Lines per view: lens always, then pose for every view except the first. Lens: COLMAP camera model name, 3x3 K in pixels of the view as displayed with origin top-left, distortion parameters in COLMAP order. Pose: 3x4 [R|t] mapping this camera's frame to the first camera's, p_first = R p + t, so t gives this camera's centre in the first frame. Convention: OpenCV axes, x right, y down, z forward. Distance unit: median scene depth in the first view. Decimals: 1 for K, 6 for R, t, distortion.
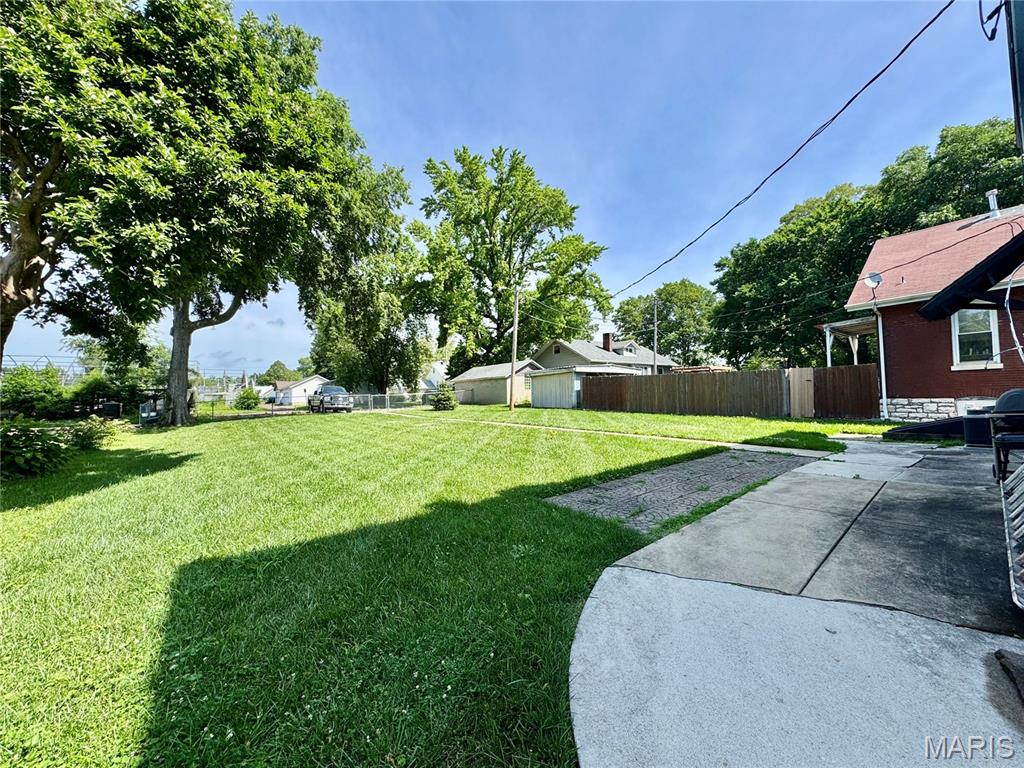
lens RADIAL K [[409.1, 0, 511.3], [0, 409.1, 383.3], [0, 0, 1]] dist [-0.001498, 0.000089]
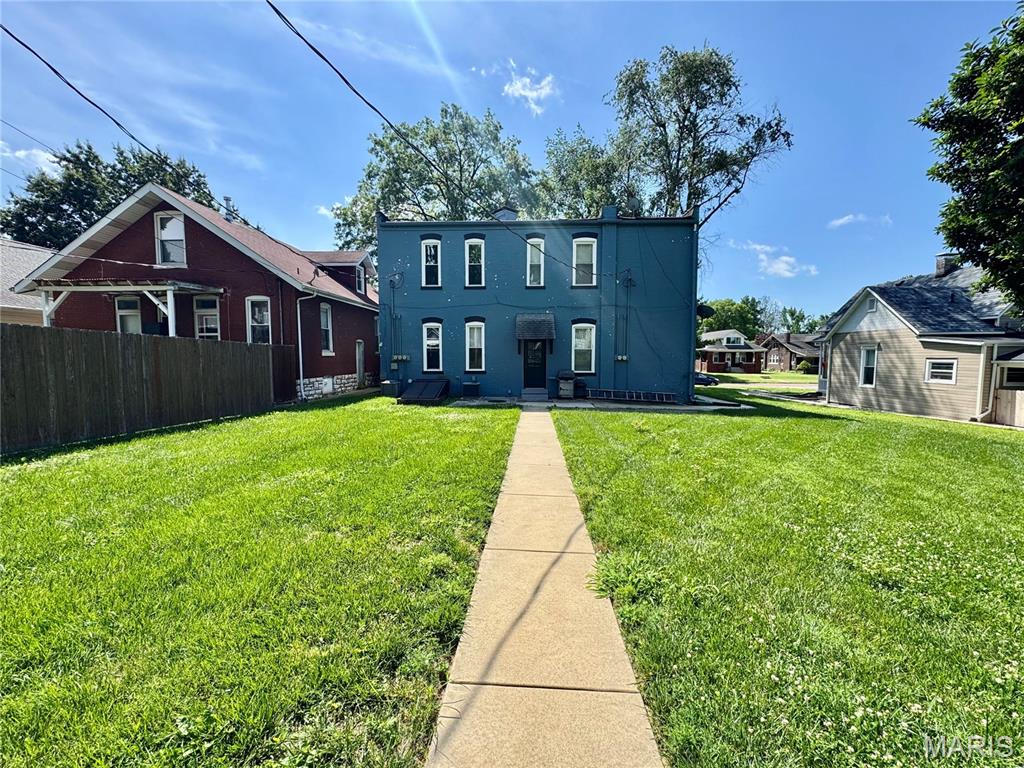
lens RADIAL K [[409.1, 0, 511.3], [0, 409.1, 383.3], [0, 0, 1]] dist [-0.001498, 0.000089]
pose [[-0.726394, -0.048816, 0.685542, -0.212545], [-0.044235, 0.998727, 0.024245, -0.002029], [-0.685853, -0.012713, -0.727629, 1.334773]]
